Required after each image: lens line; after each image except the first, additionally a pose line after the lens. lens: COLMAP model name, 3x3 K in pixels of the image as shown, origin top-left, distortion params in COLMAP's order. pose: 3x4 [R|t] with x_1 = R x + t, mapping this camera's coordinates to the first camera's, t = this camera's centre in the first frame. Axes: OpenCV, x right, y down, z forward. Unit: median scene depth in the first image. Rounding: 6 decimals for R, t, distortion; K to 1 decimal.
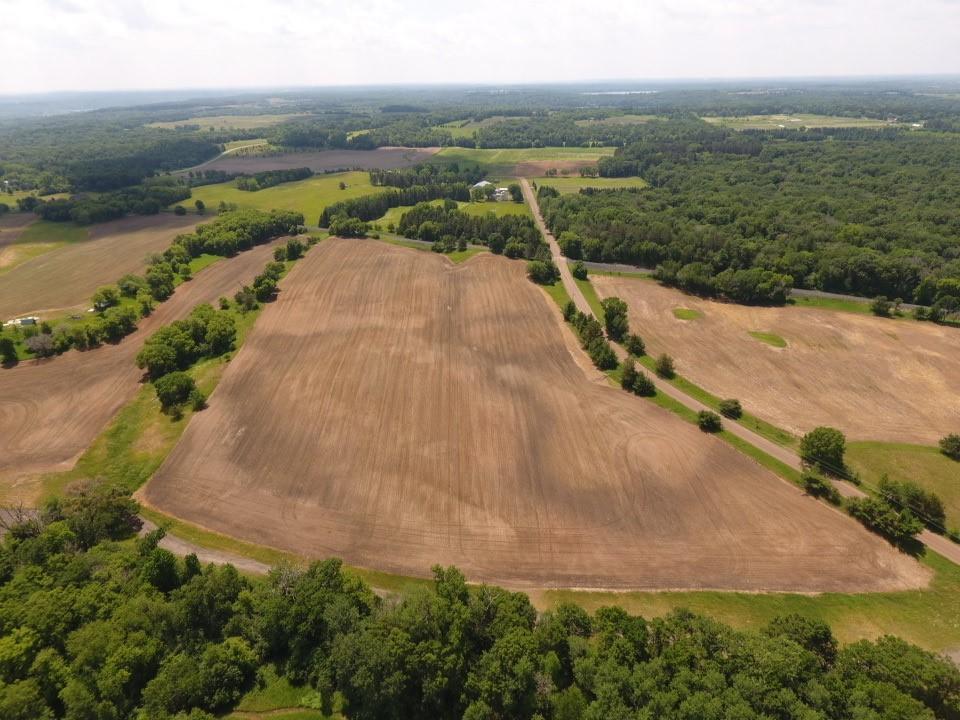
lens RADIAL K [[562.6, 0, 459.3], [0, 562.6, 360.5], [0, 0, 1]] dist [-0.000803, -0.001751]
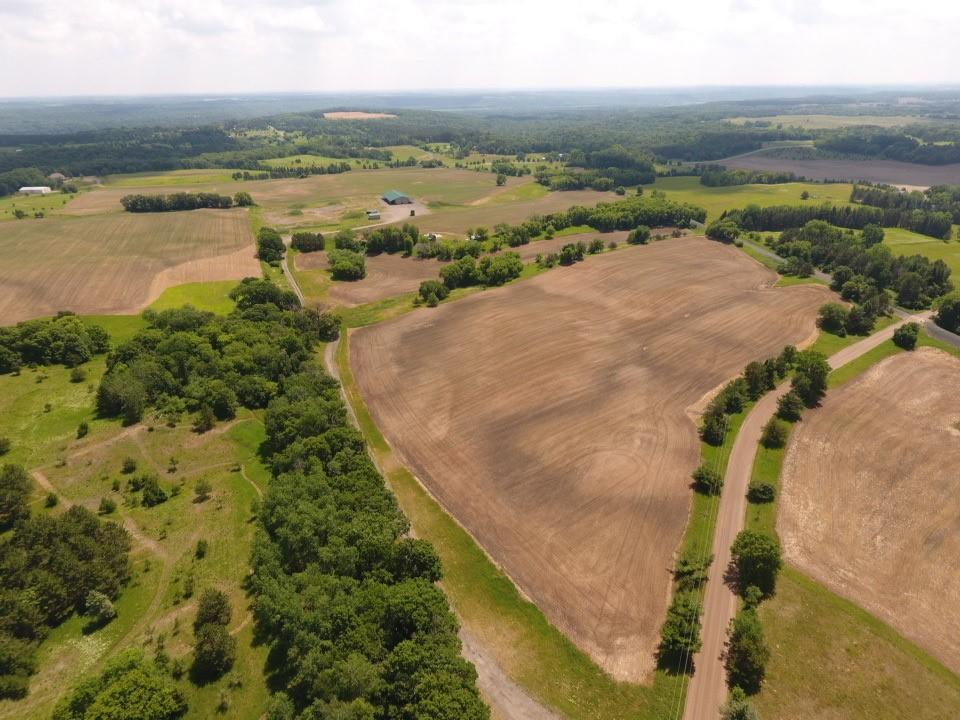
lens RADIAL K [[562.6, 0, 459.3], [0, 562.6, 360.5], [0, 0, 1]] dist [-0.000803, -0.001751]
pose [[0.581139, 0.368745, -0.725469, 0.548184], [-0.363038, 0.915303, 0.174422, -0.054124], [0.728341, 0.162009, 0.665787, 0.076230]]
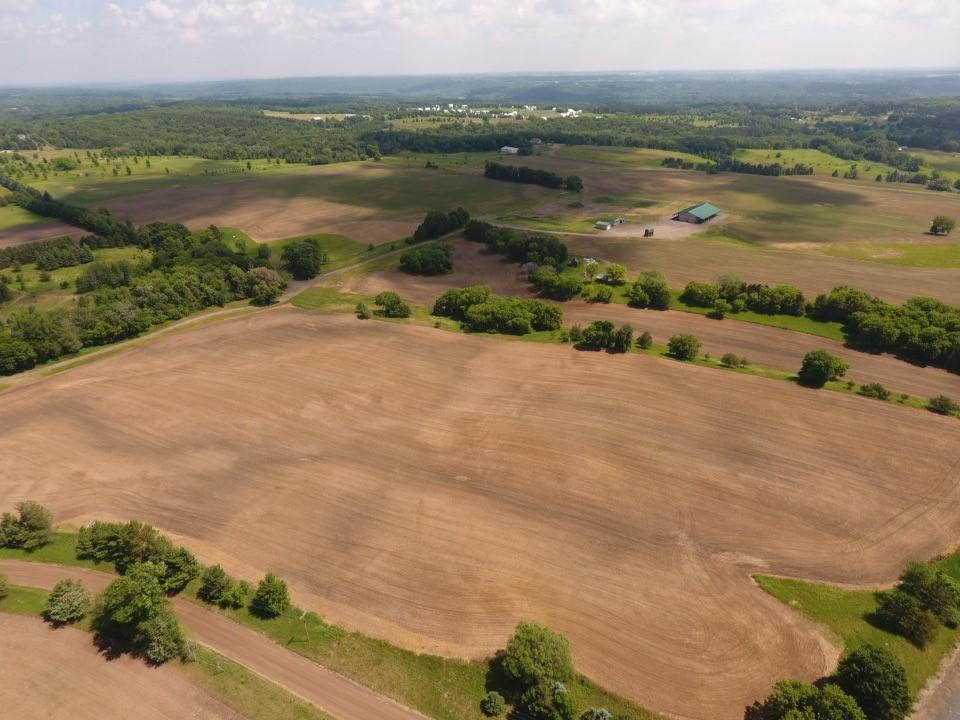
lens RADIAL K [[562.6, 0, 459.3], [0, 562.6, 360.5], [0, 0, 1]] dist [-0.000803, -0.001751]
pose [[-0.441383, 0.434087, -0.785334, 0.422964], [-0.376218, 0.705038, 0.601151, -0.579390], [0.814642, 0.560794, -0.147880, 1.129037]]
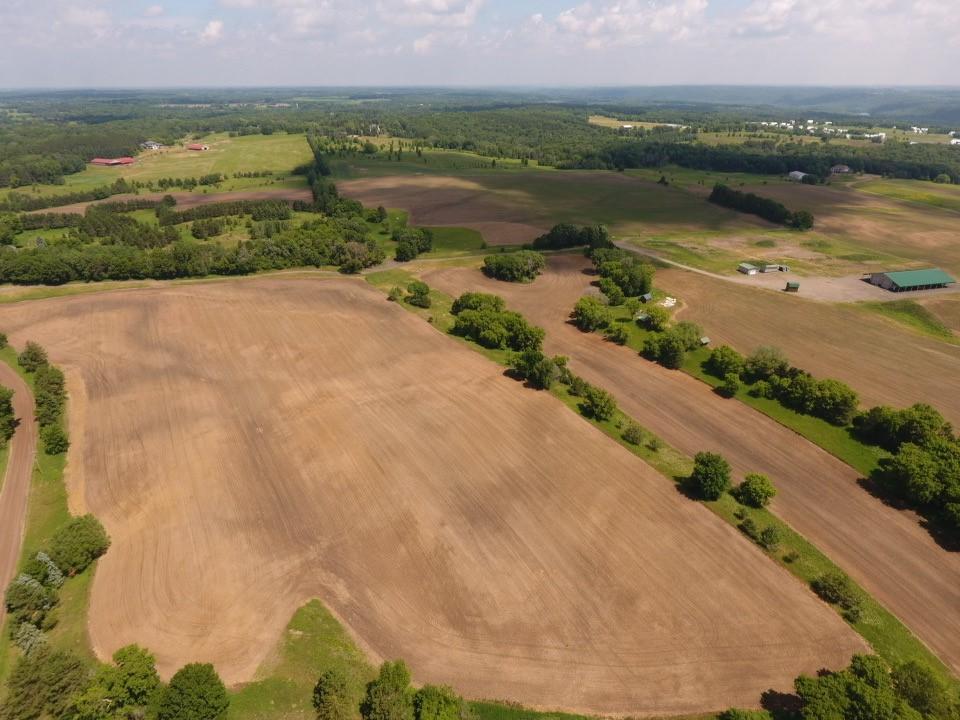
lens RADIAL K [[574.5, 0, 480.0], [0, 574.5, 360.0], [0, 0, 1]] dist [0.003305, -0.003854]
pose [[-0.878228, 0.225175, -0.421915, 0.017829], [-0.197504, 0.632704, 0.748784, -0.781258], [0.435555, 0.740933, -0.511185, 1.556431]]
